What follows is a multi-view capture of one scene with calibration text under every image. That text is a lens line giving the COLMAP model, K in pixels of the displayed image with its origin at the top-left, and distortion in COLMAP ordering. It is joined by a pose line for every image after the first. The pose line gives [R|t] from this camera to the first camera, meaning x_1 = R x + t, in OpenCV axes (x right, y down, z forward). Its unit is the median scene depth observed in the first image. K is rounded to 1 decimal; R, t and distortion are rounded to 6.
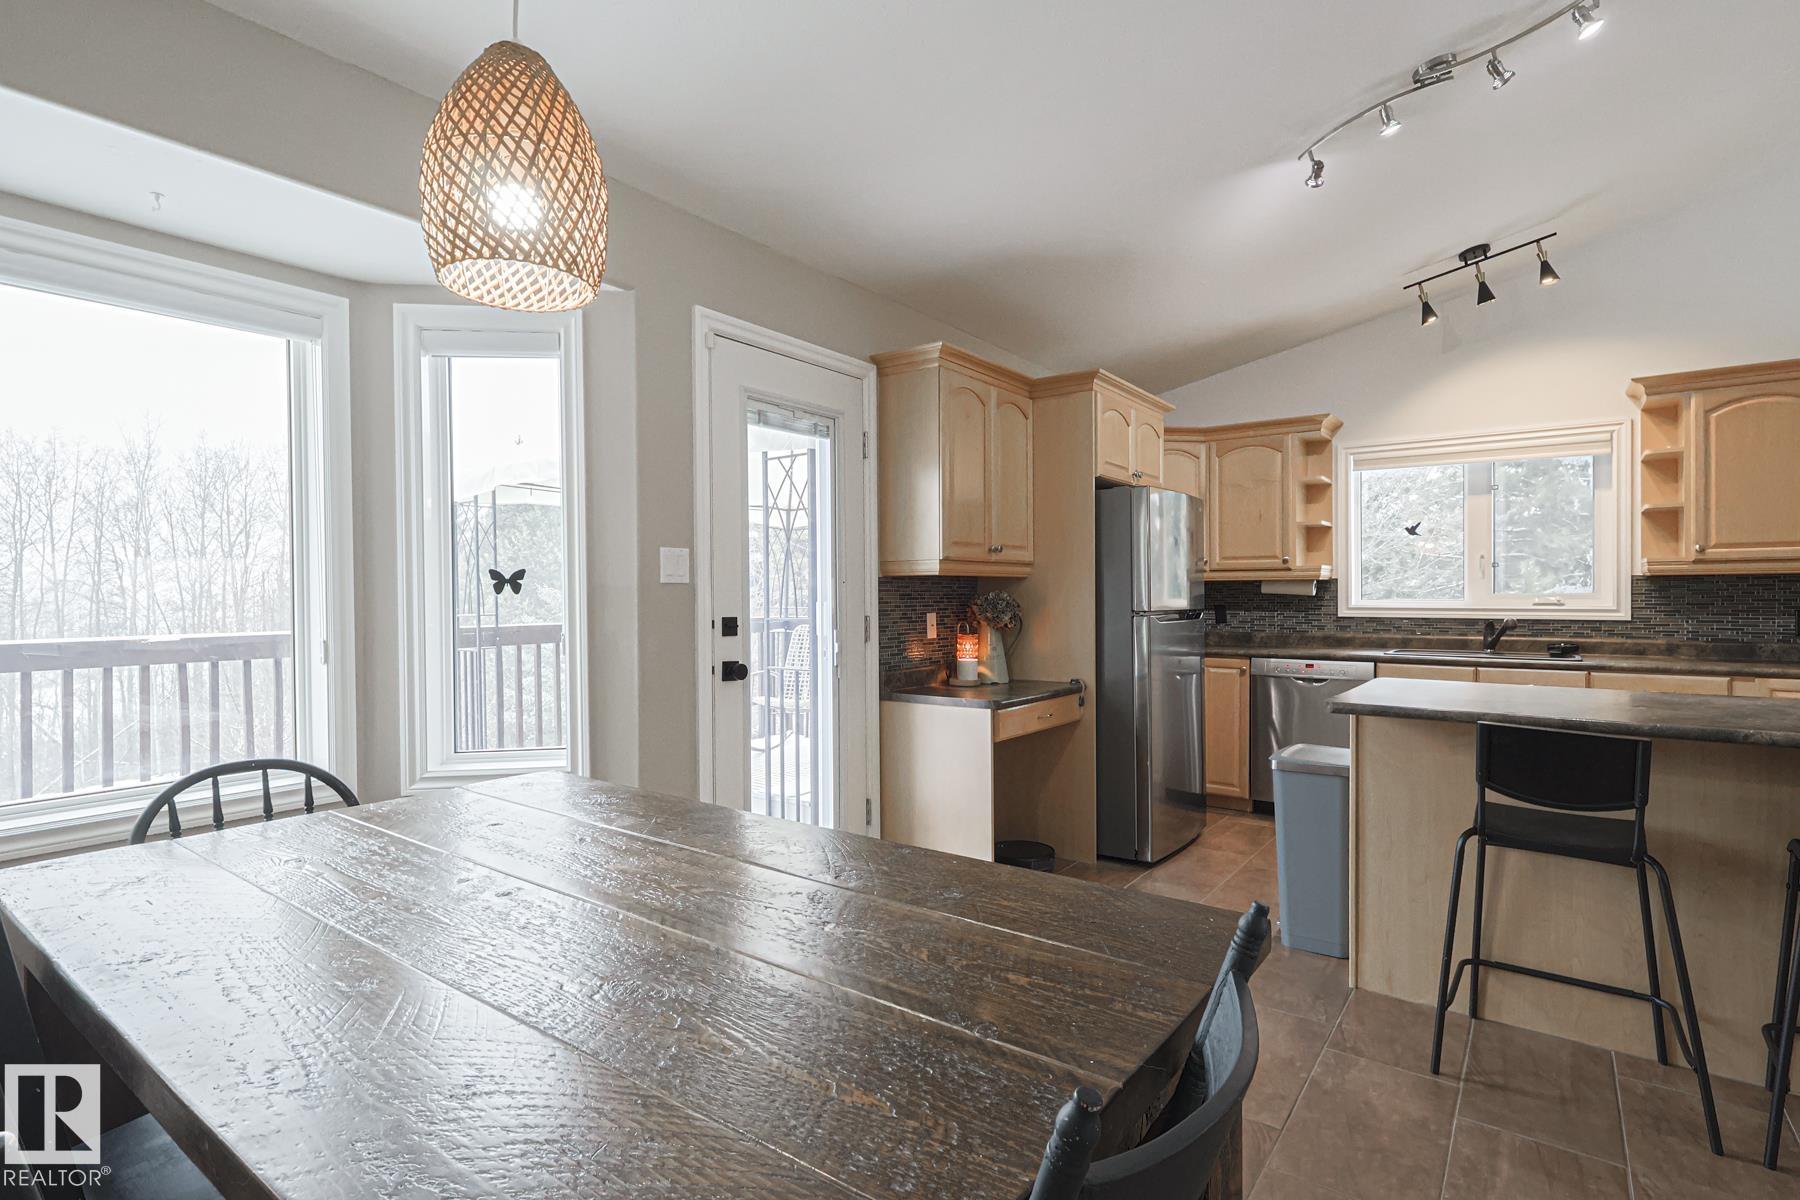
lens RADIAL K [[881.1, 0, 883.7], [0, 881.1, 597.6], [0, 0, 1]] dist [-0.004266, 0.000264]
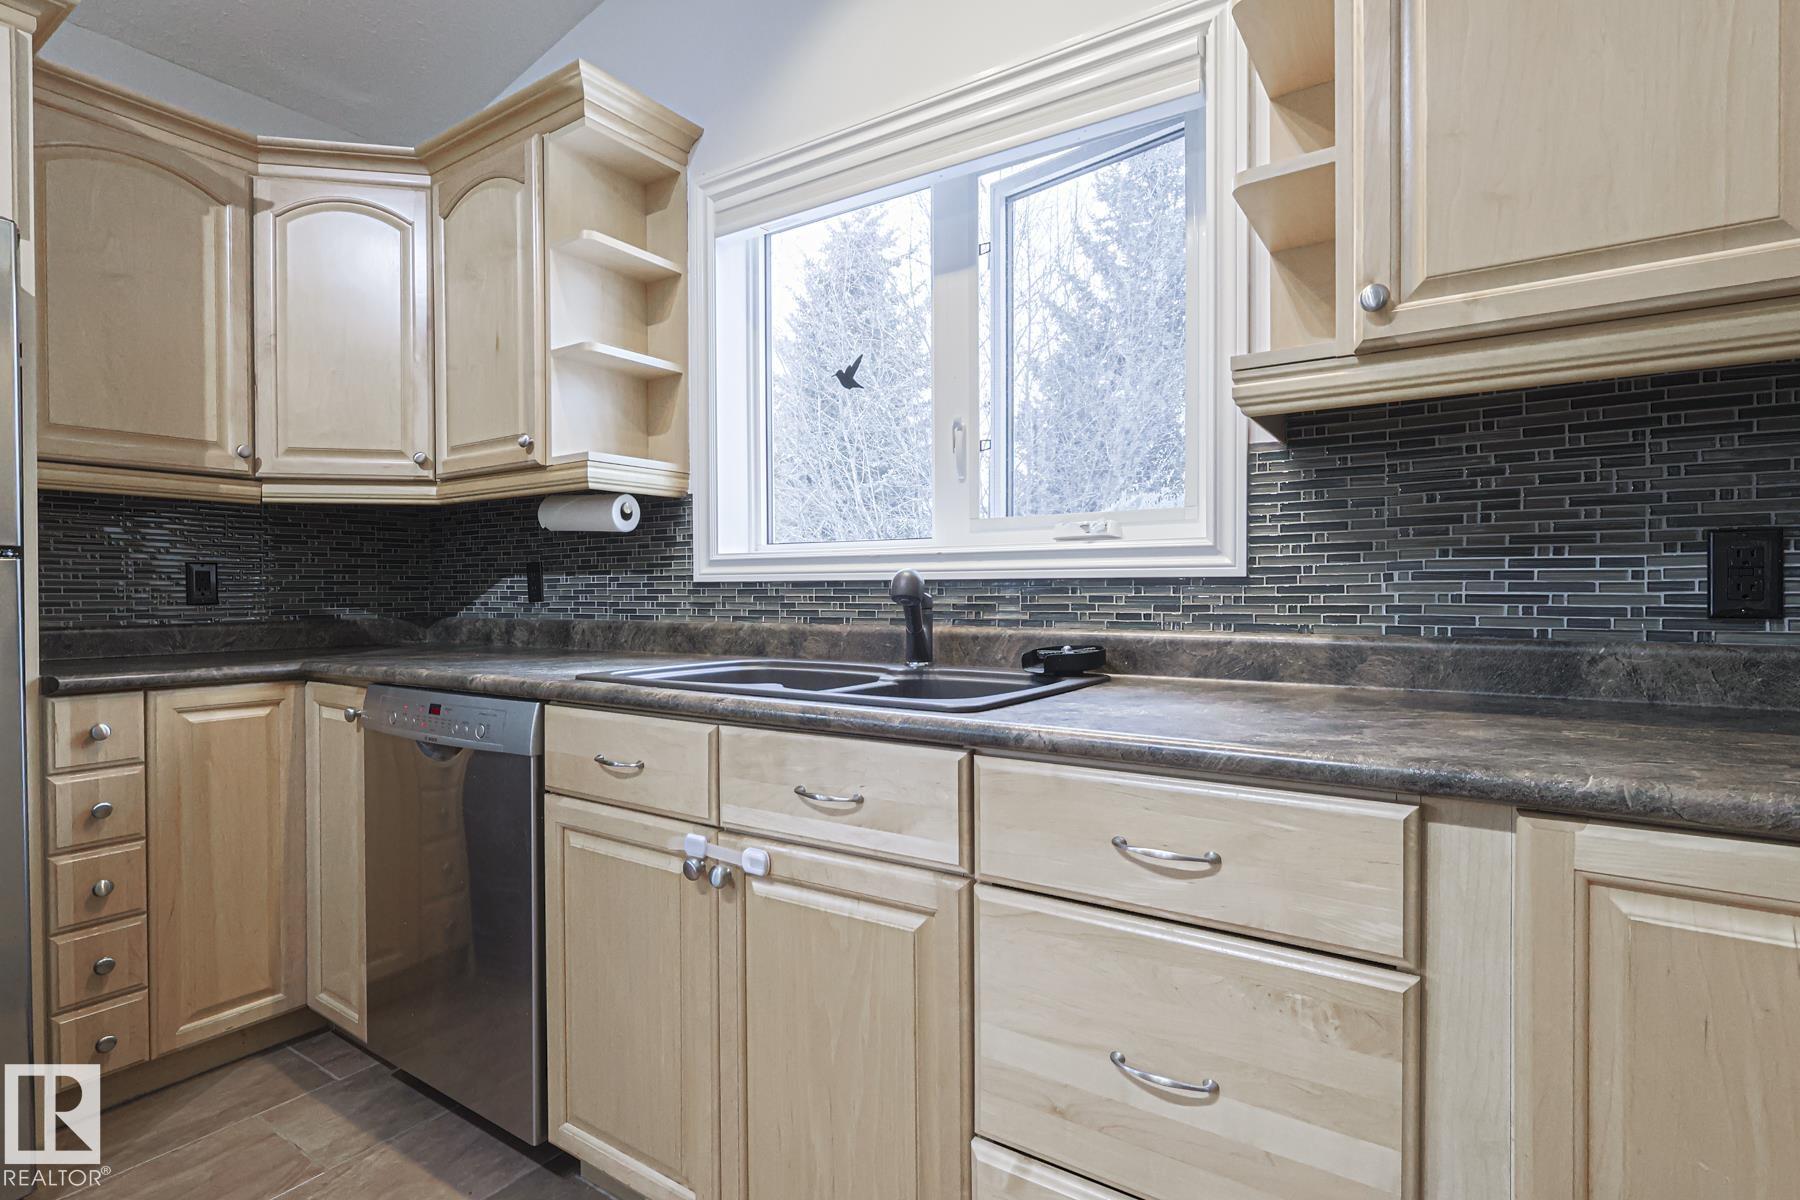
lens RADIAL K [[879.7, 0, 889.4], [0, 879.7, 599.3], [0, 0, 1]] dist [-0.001664, -0.000195]
pose [[0.998654, -0.002736, 0.051804, 0.710655], [0.002376, 0.999973, 0.007017, 0.032735], [-0.051822, -0.006885, 0.998633, 0.682746]]
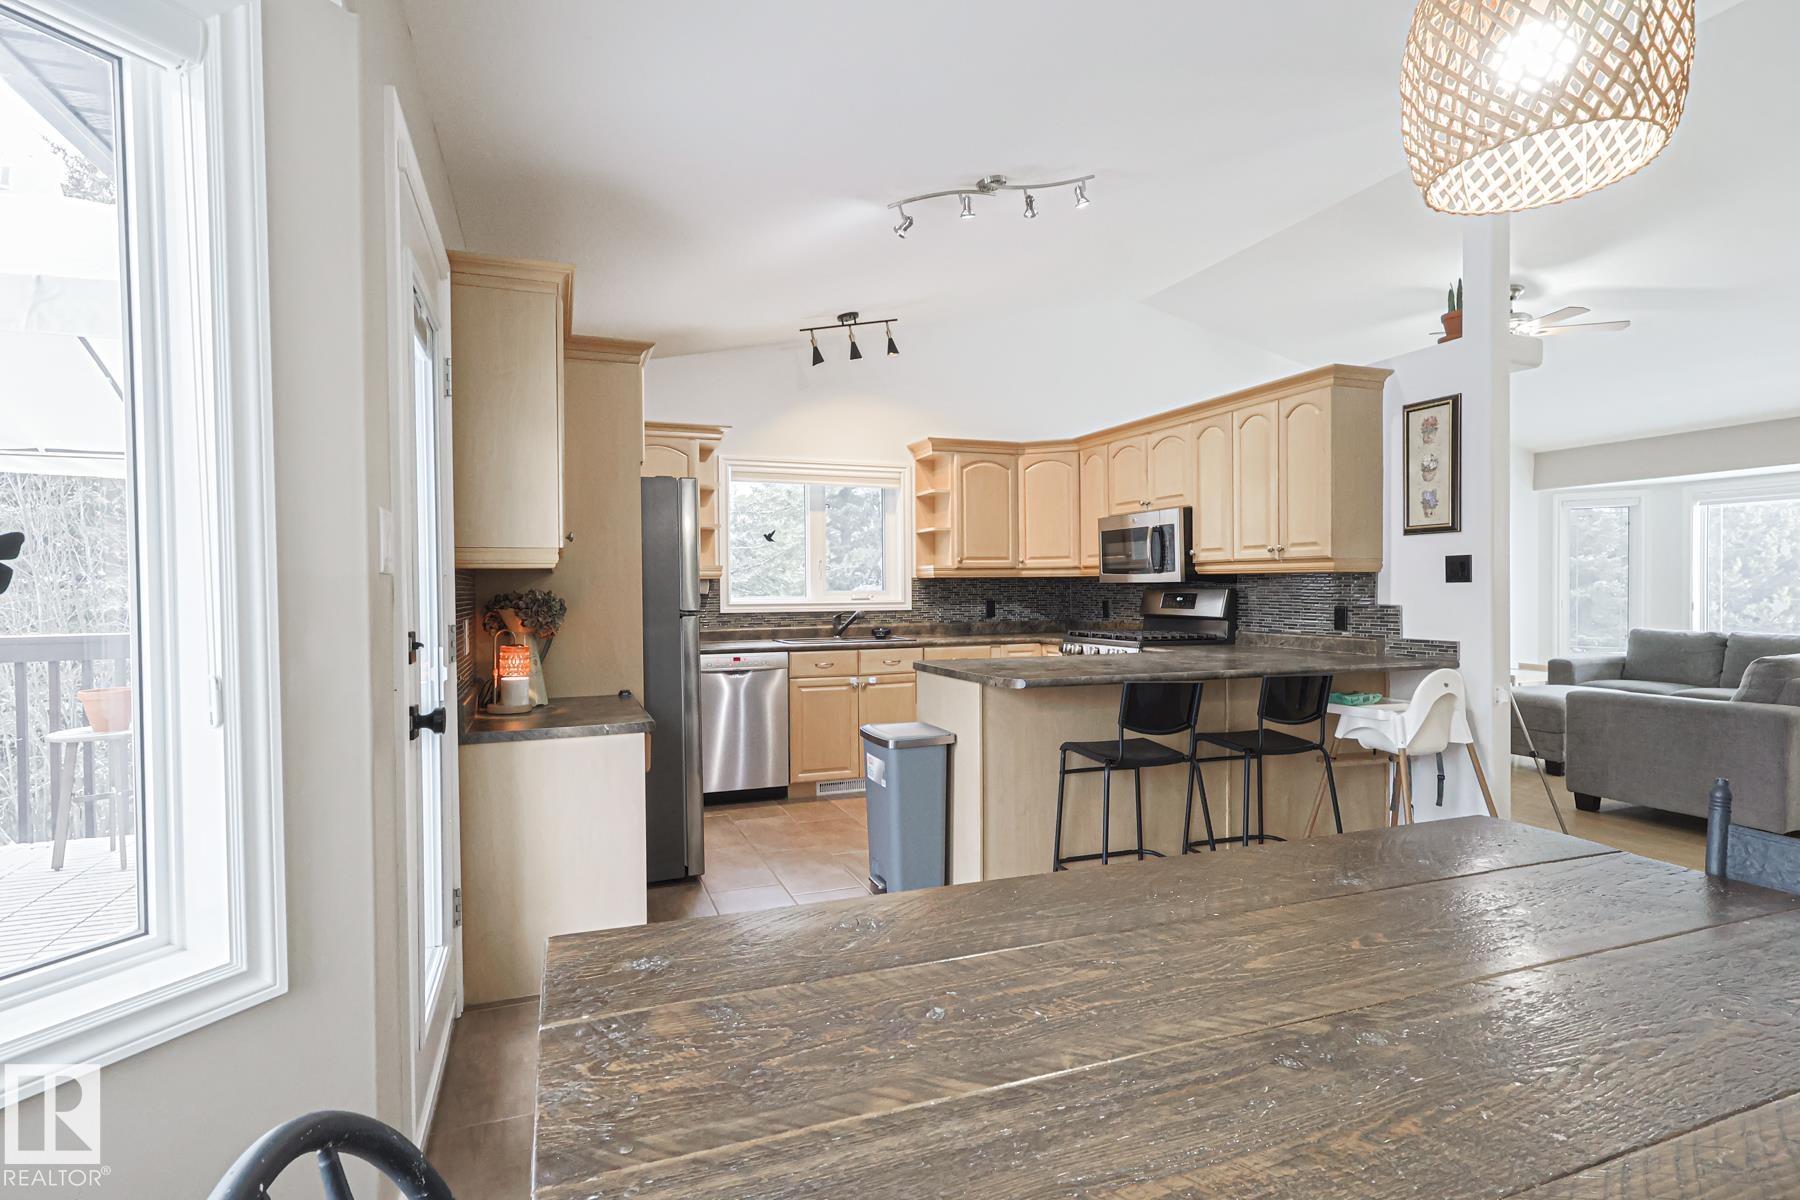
lens RADIAL K [[893.6, 0, 890.5], [0, 893.6, 595.9], [0, 0, 1]] dist [0.002176, -0.000112]
pose [[0.533555, -0.009213, 0.845715, -0.370953], [0.010532, 0.999936, 0.004249, -0.002682], [-0.845700, 0.006640, 0.533617, 0.279066]]
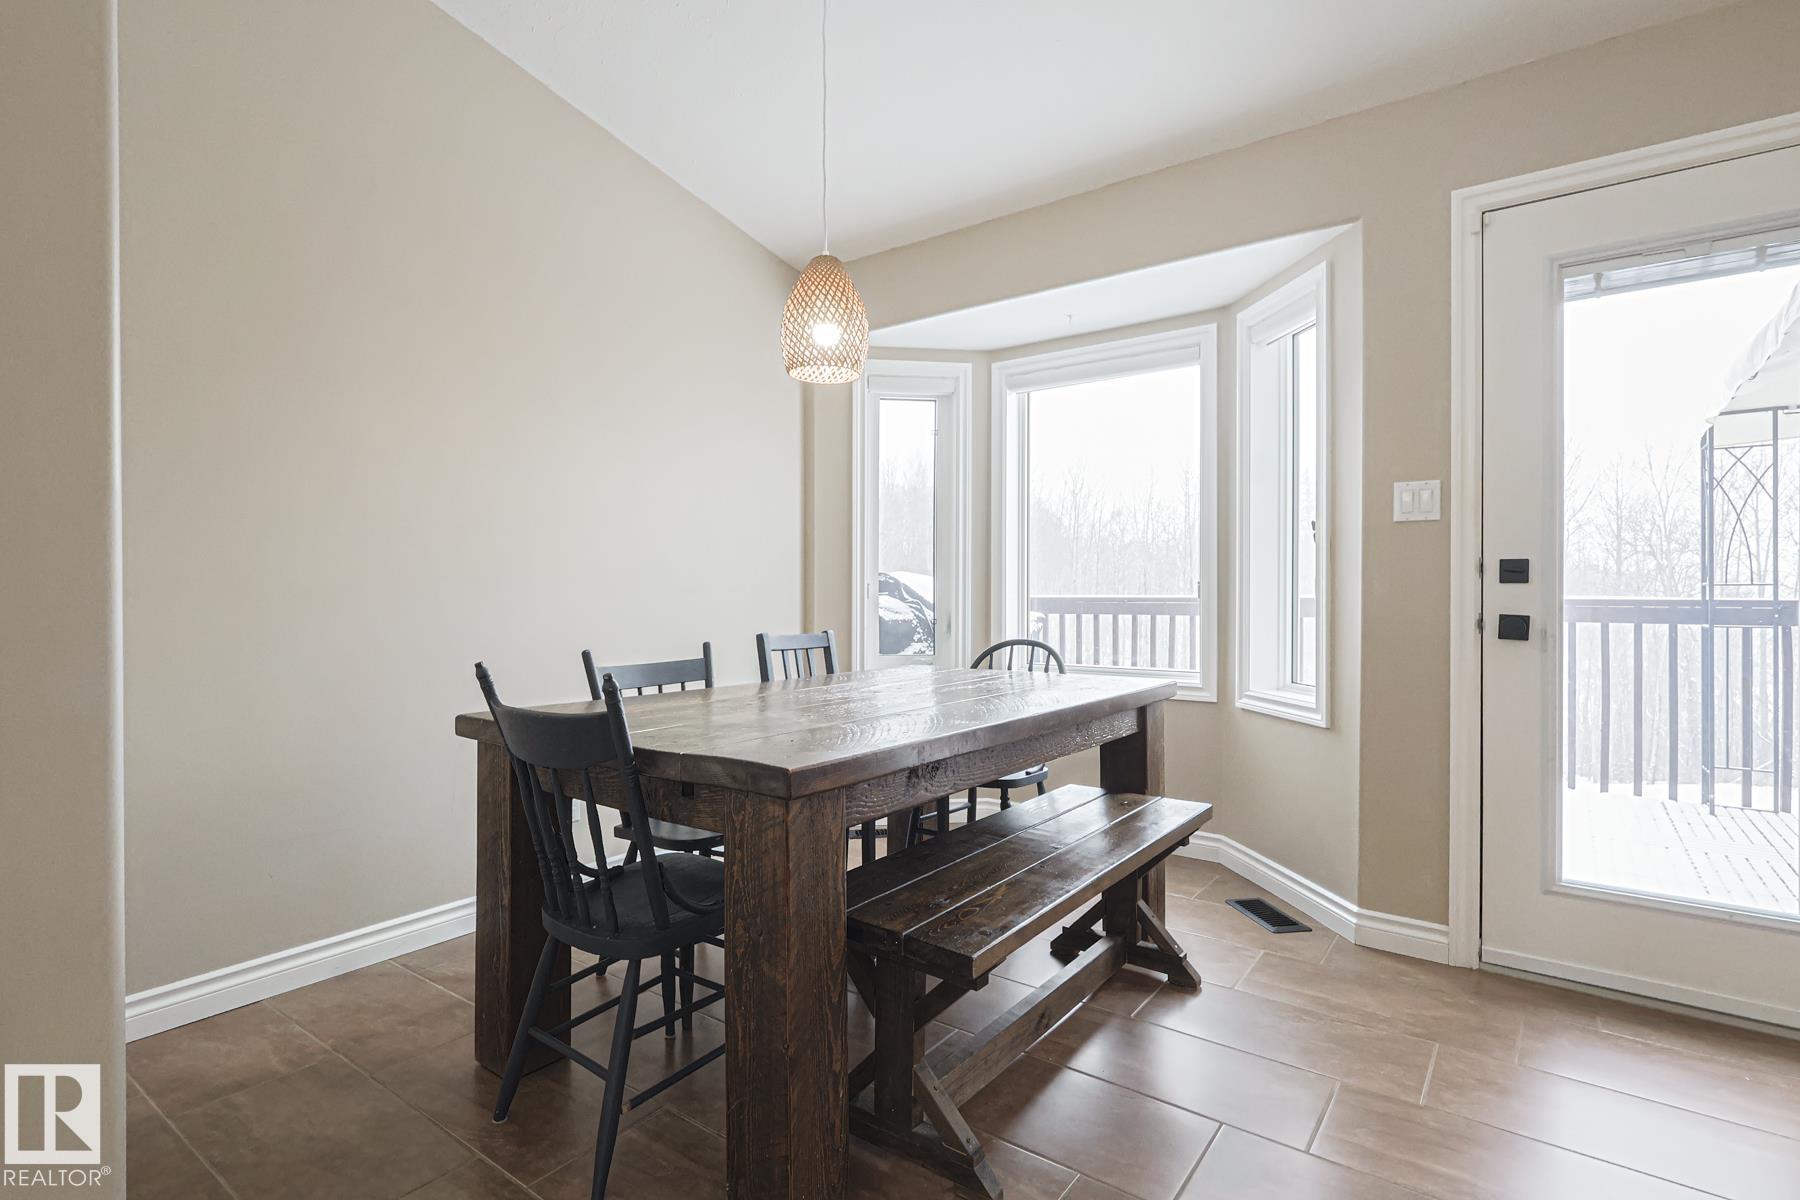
lens RADIAL K [[879.7, 0, 889.4], [0, 879.7, 599.3], [0, 0, 1]] dist [-0.001664, -0.000195]
pose [[0.004991, 0.010589, -0.999931, 0.432447], [-0.006529, 0.999923, 0.010556, 0.038044], [0.999966, 0.006476, 0.005060, 0.310182]]
